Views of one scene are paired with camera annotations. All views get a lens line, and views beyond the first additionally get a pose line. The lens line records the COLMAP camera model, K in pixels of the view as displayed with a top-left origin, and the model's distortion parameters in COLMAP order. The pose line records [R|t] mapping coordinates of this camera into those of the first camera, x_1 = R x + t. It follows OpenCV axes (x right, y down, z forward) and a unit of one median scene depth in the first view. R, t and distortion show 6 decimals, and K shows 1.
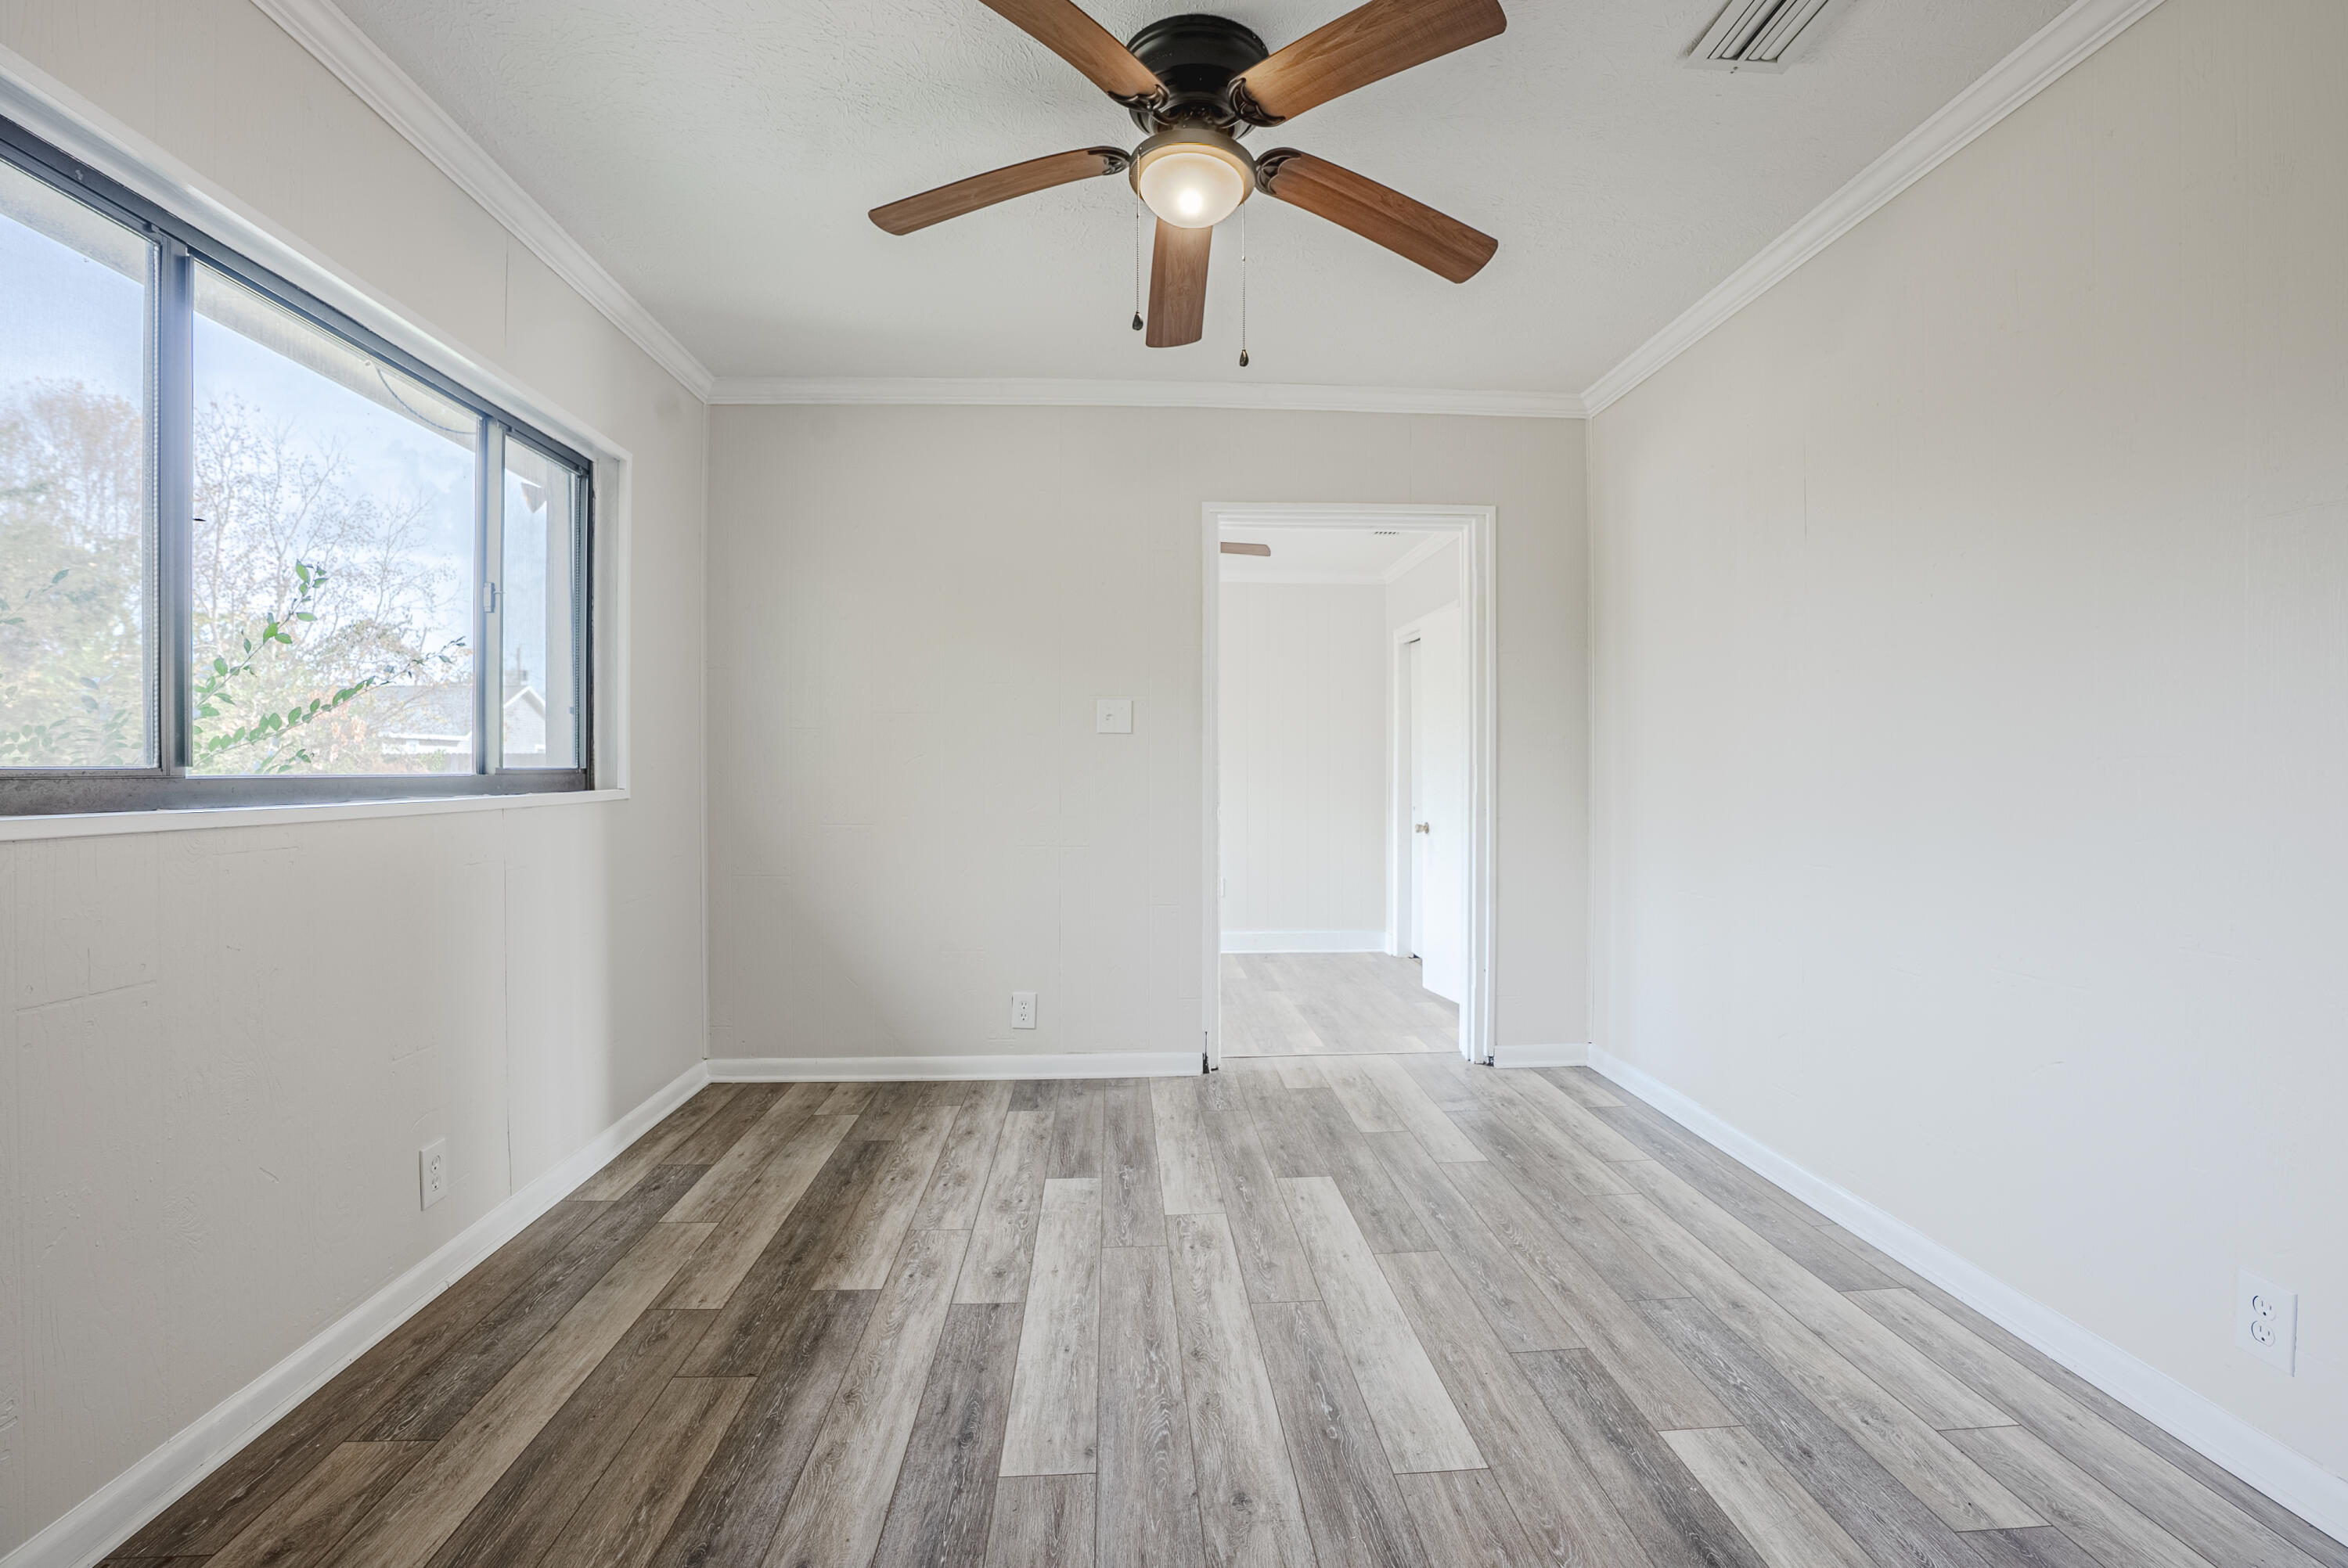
lens RADIAL K [[1115.6, 0, 1184.3], [0, 1115.6, 787.7], [0, 0, 1]] dist [-0.055152, 0.015538]
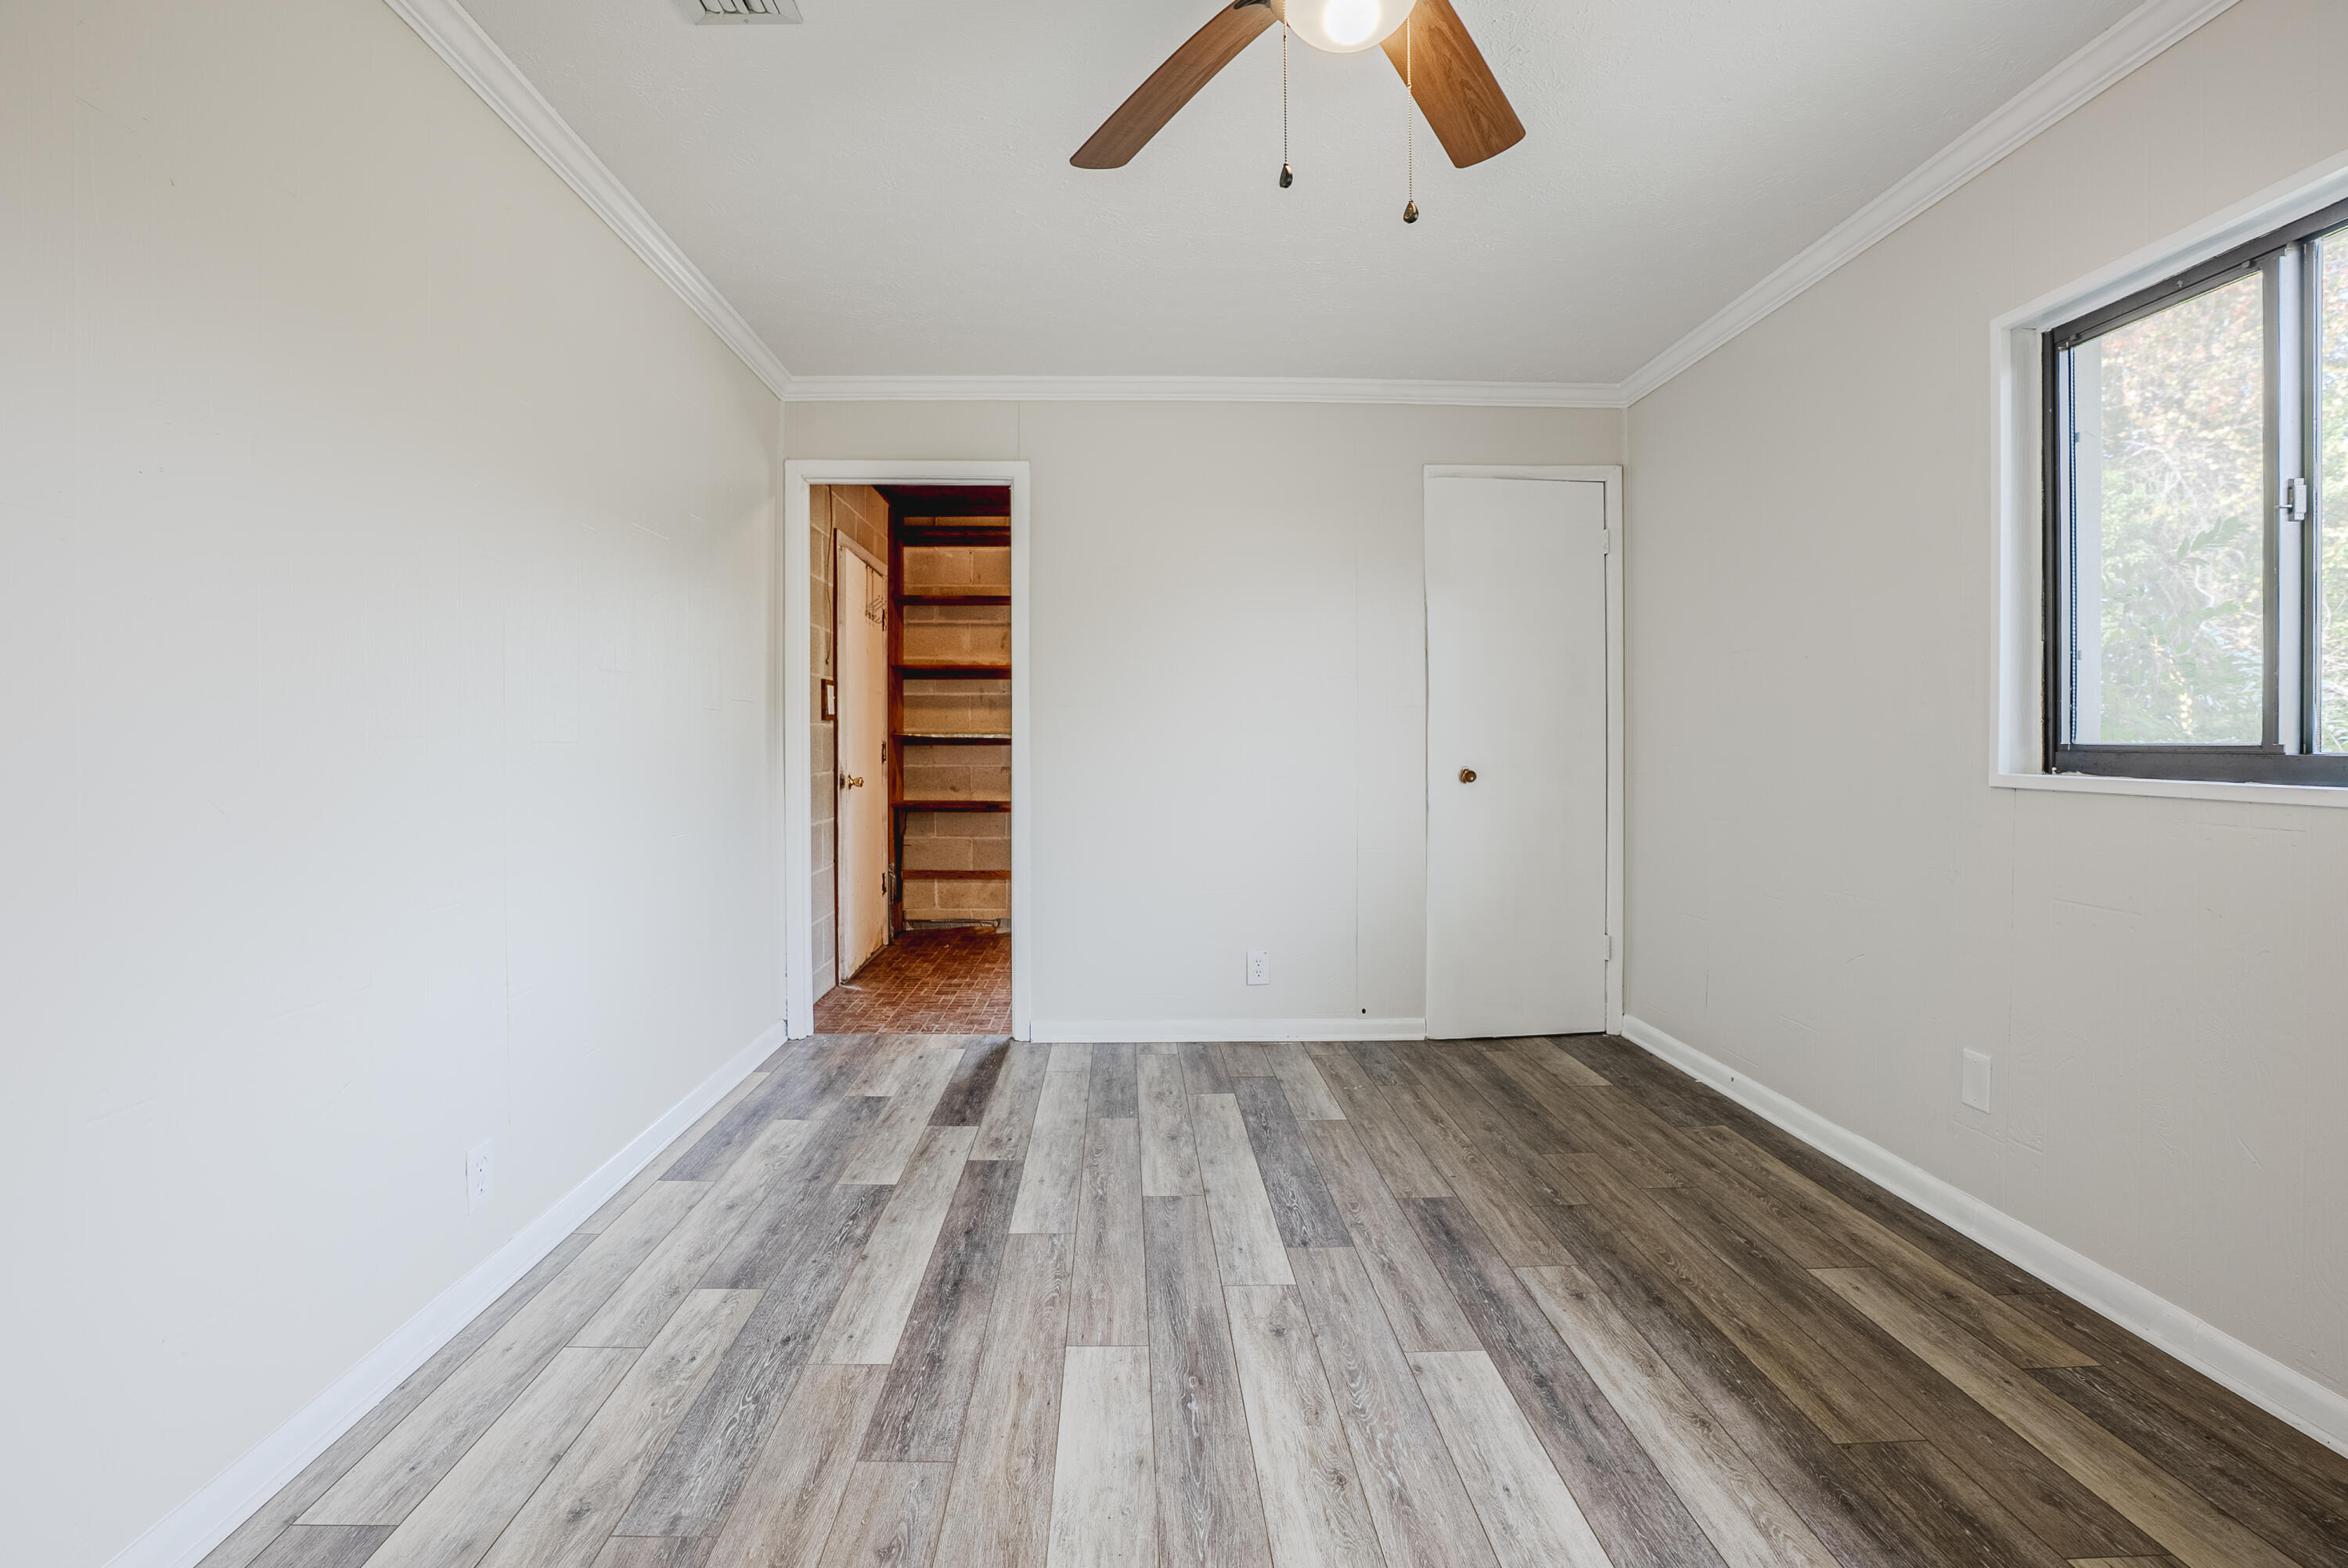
lens RADIAL K [[1115.6, 0, 1170.0], [0, 1115.6, 763.5], [0, 0, 1]] dist [-0.055152, 0.015538]
pose [[-0.999715, 0.000752, 0.023868, 0.131823], [0.001666, 0.999265, 0.038310, -0.041868], [-0.023822, 0.038339, -0.998981, 2.030966]]
